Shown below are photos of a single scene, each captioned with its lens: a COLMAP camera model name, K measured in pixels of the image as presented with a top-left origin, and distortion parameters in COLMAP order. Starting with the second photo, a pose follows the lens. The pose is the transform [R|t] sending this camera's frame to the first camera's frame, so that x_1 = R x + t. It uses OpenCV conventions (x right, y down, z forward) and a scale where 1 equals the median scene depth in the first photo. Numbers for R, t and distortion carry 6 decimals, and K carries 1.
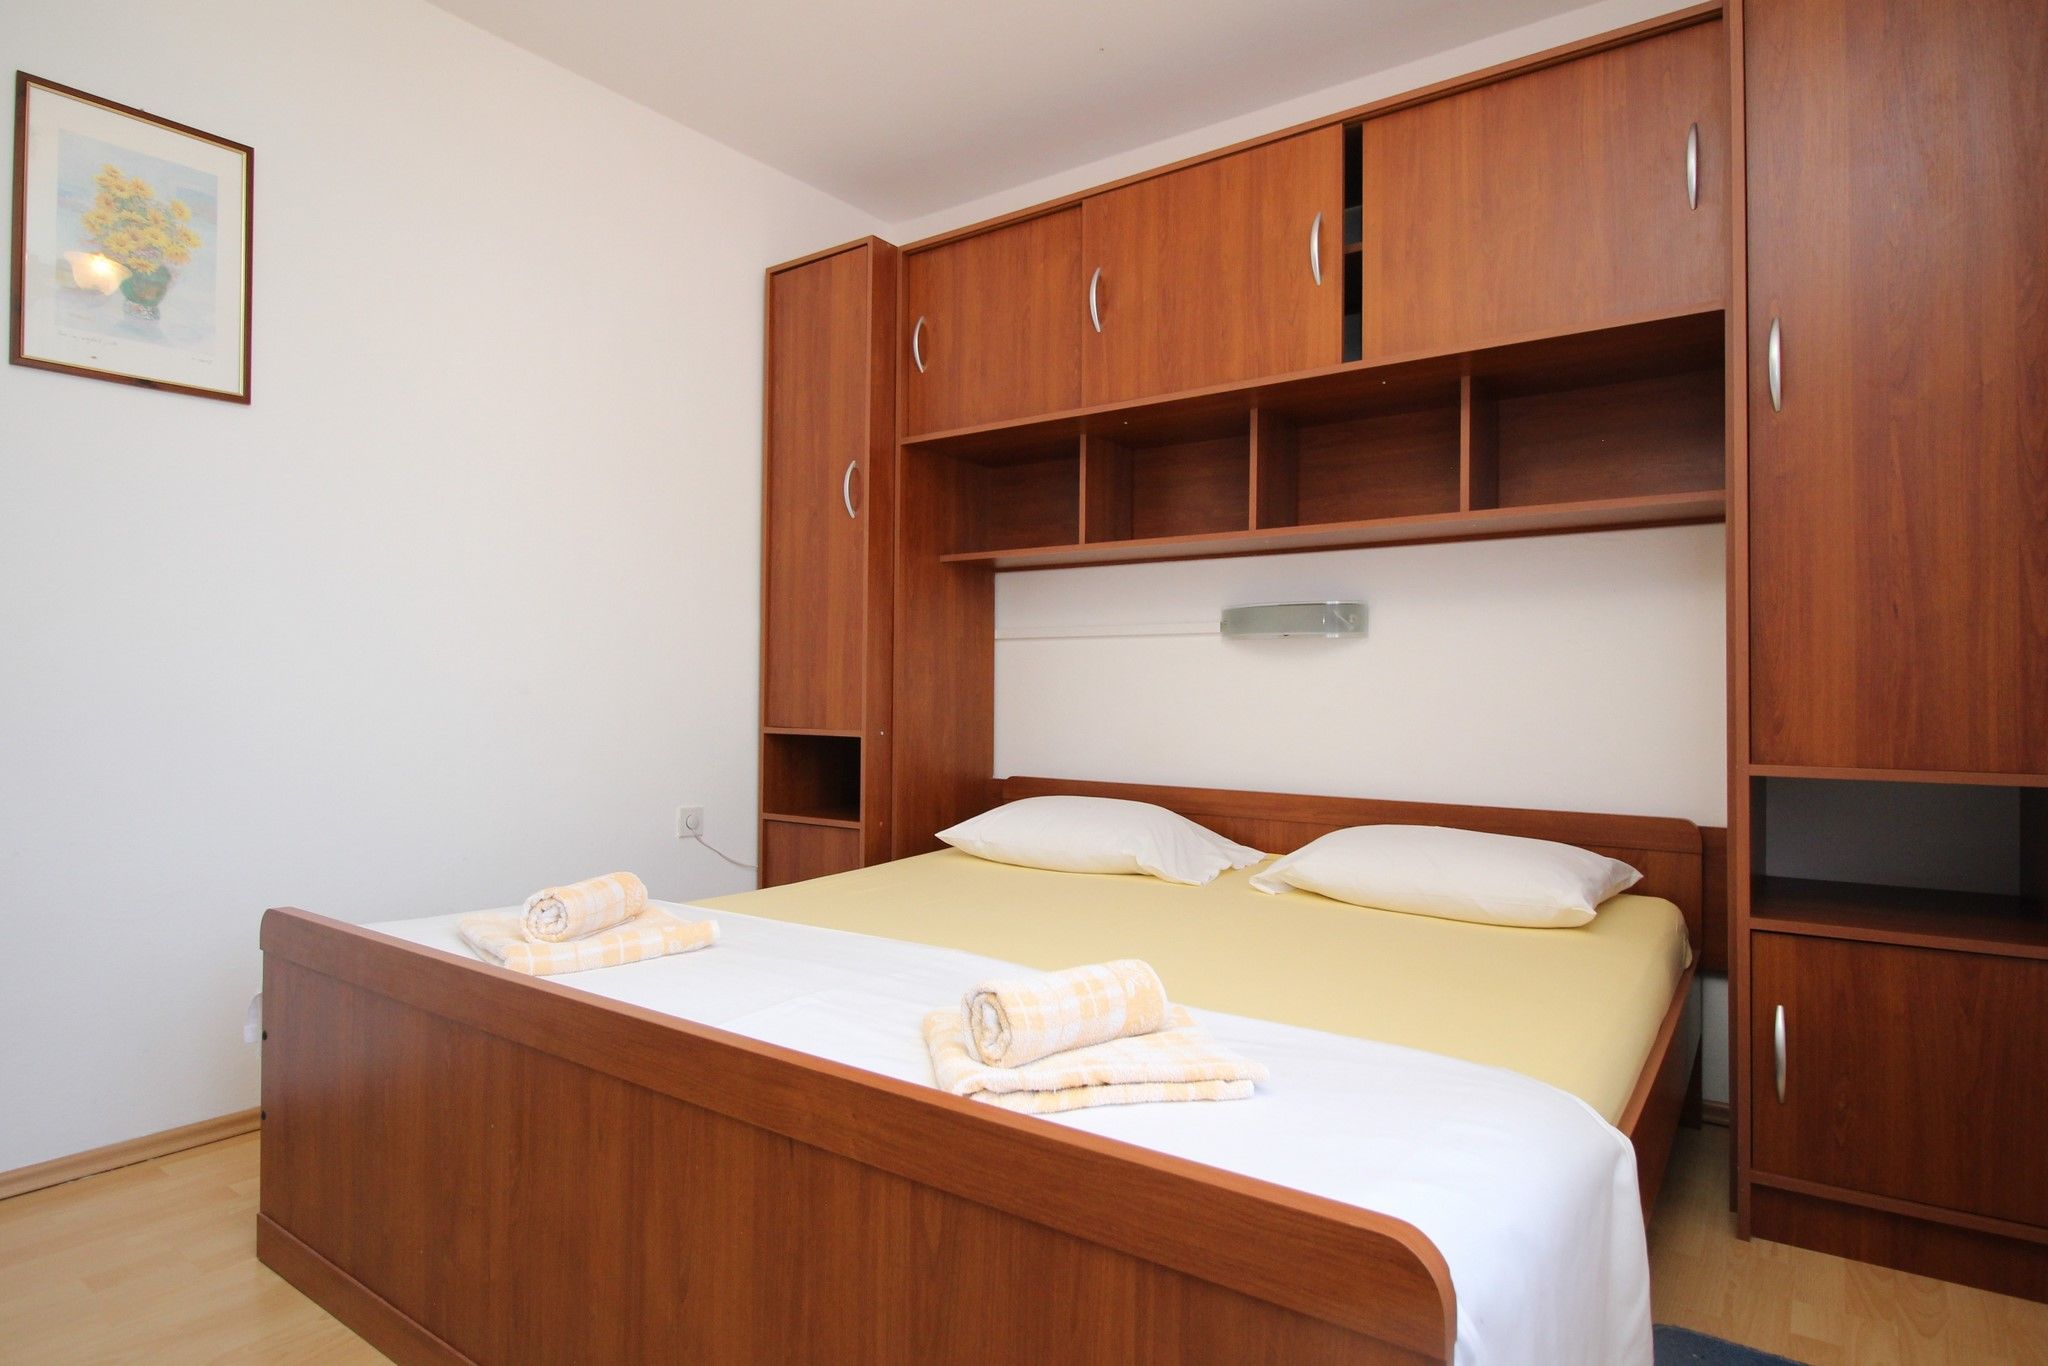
lens RADIAL K [[1148.3, 0, 1022.0], [0, 1148.3, 673.9], [0, 0, 1]] dist [-0.000462, -0.001223]
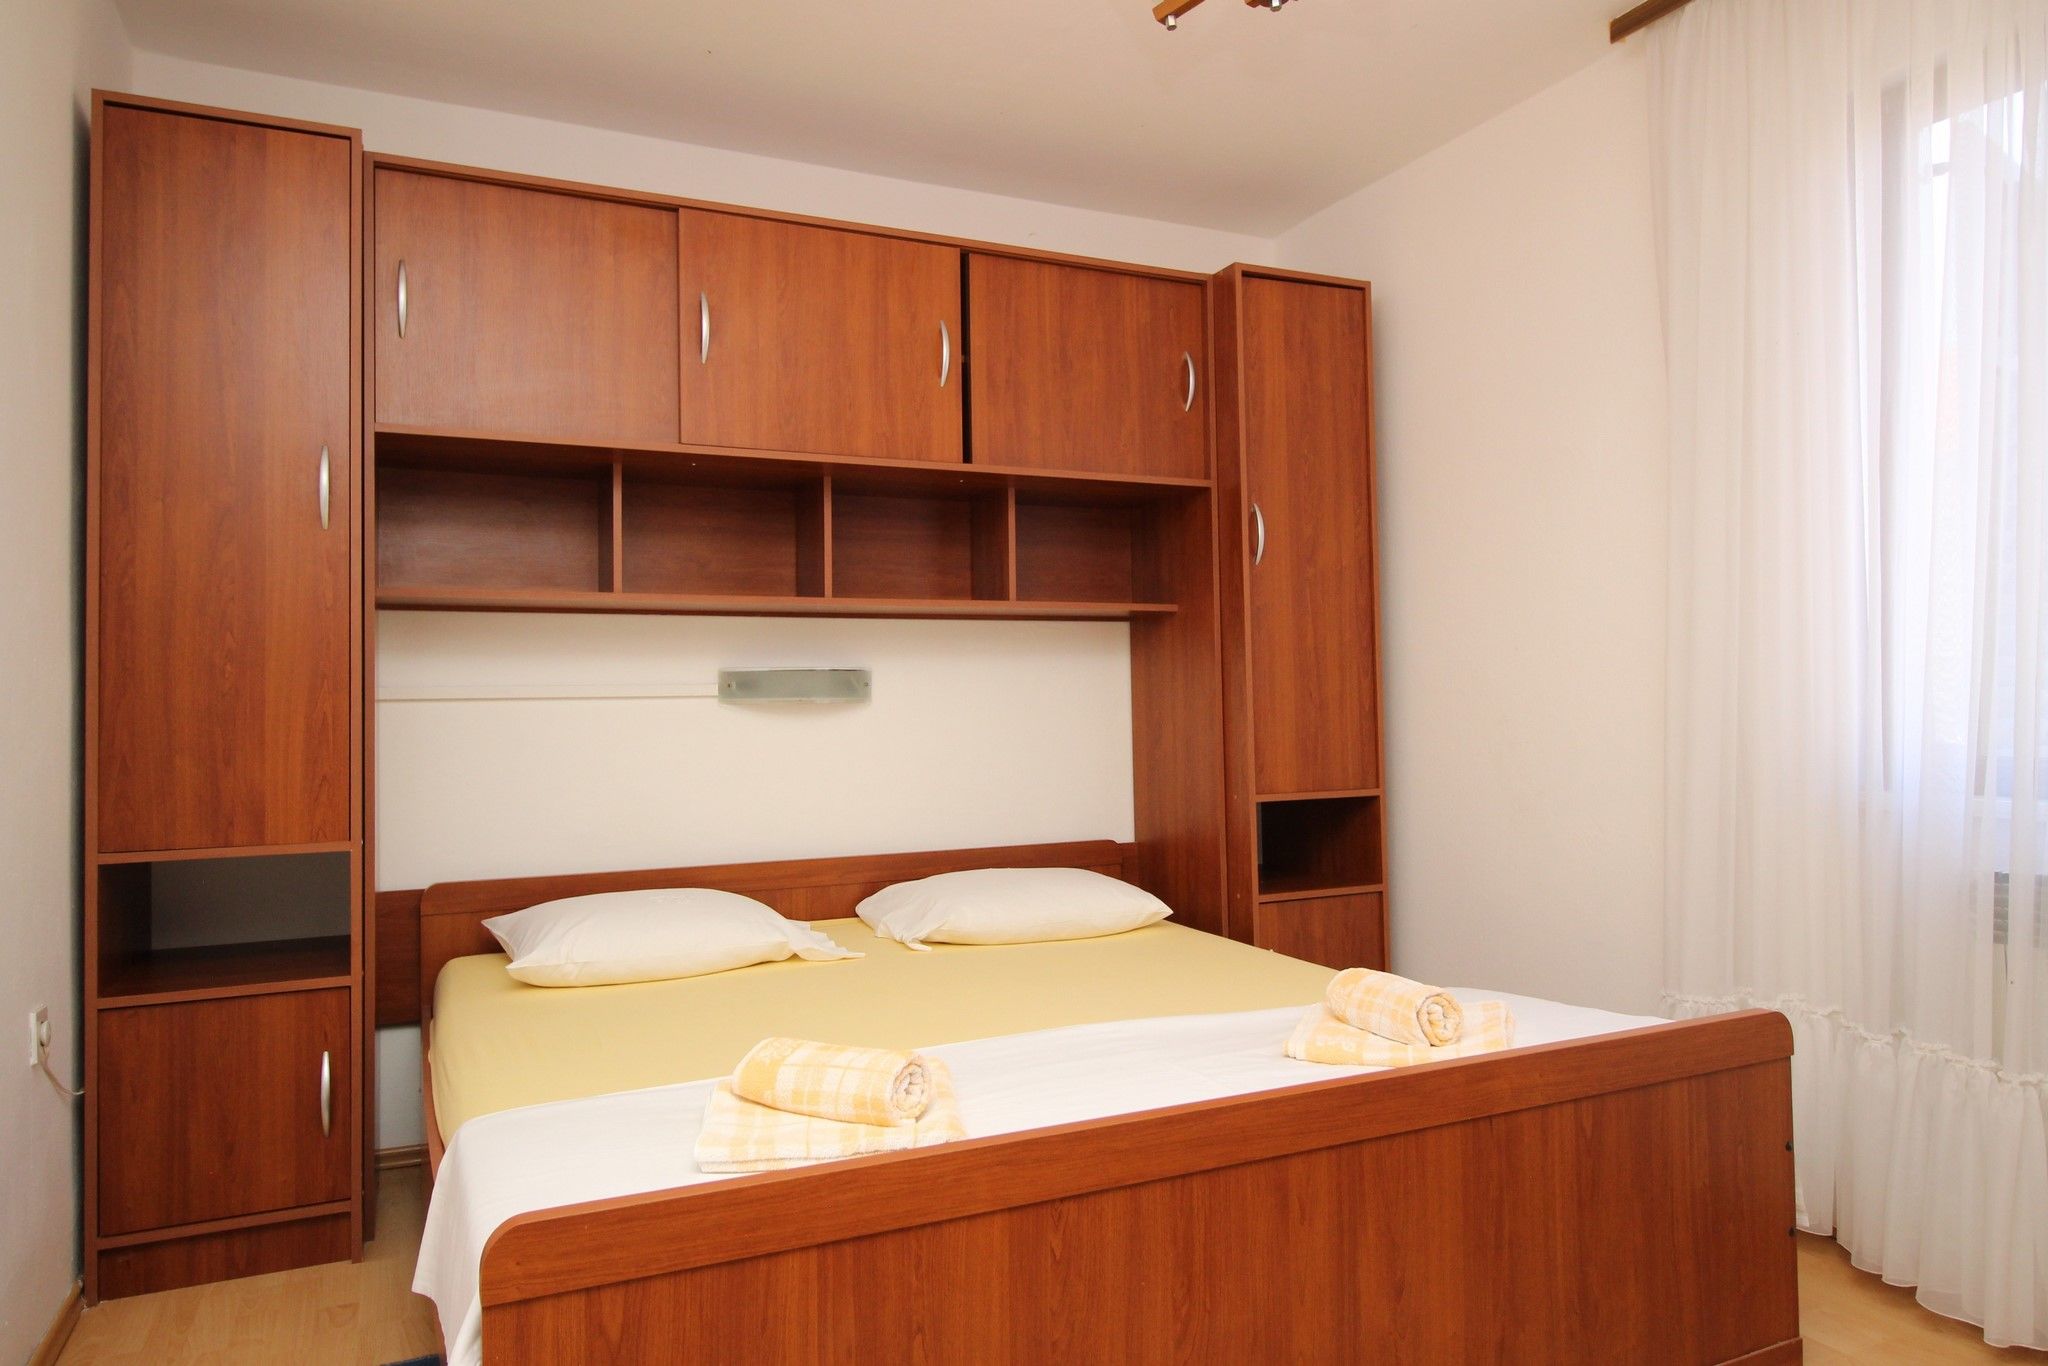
lens RADIAL K [[1365.9, 0, 1024.0], [0, 1365.9, 683.0], [0, 0, 1]] dist [-0.001730, -0.000418]
pose [[0.457680, -0.000193, 0.889117, -0.888352], [0.007096, 0.999969, -0.003436, -0.052347], [-0.889089, 0.007881, 0.457667, 0.345369]]
